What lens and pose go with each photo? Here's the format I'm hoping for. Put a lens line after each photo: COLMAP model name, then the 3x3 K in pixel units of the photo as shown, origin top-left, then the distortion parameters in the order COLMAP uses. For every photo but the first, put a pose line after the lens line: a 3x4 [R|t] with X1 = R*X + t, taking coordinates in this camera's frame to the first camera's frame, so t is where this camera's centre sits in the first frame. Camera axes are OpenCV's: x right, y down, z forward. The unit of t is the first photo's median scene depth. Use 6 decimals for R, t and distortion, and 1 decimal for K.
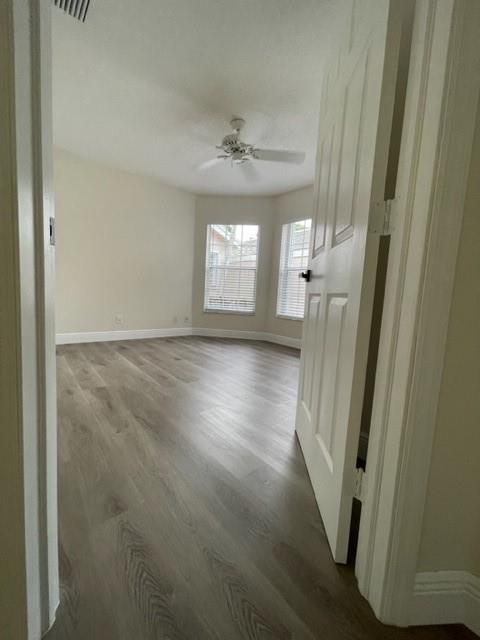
lens RADIAL K [[259.2, 0, 236.1], [0, 259.2, 320.5], [0, 0, 1]] dist [-0.002861, 0.000634]
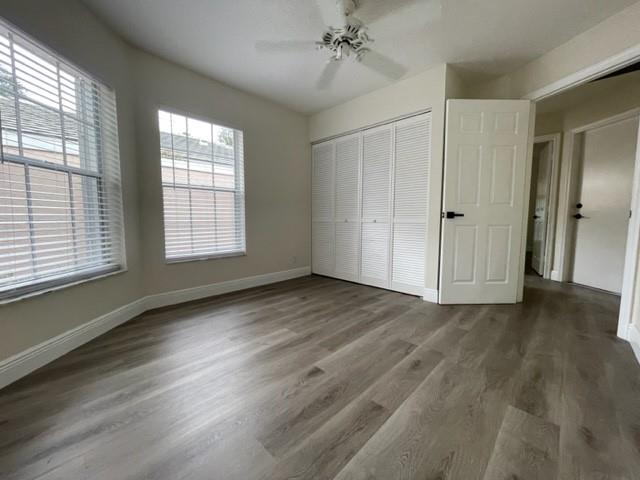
lens RADIAL K [[259.2, 0, 316.5], [0, 259.2, 237.4], [0, 0, 1]] dist [-0.002861, 0.000634]
pose [[-0.100606, -0.143556, 0.984515, -0.897483], [0.110198, 0.981840, 0.154427, -0.240911], [-0.988805, 0.124028, -0.082959, 1.317645]]
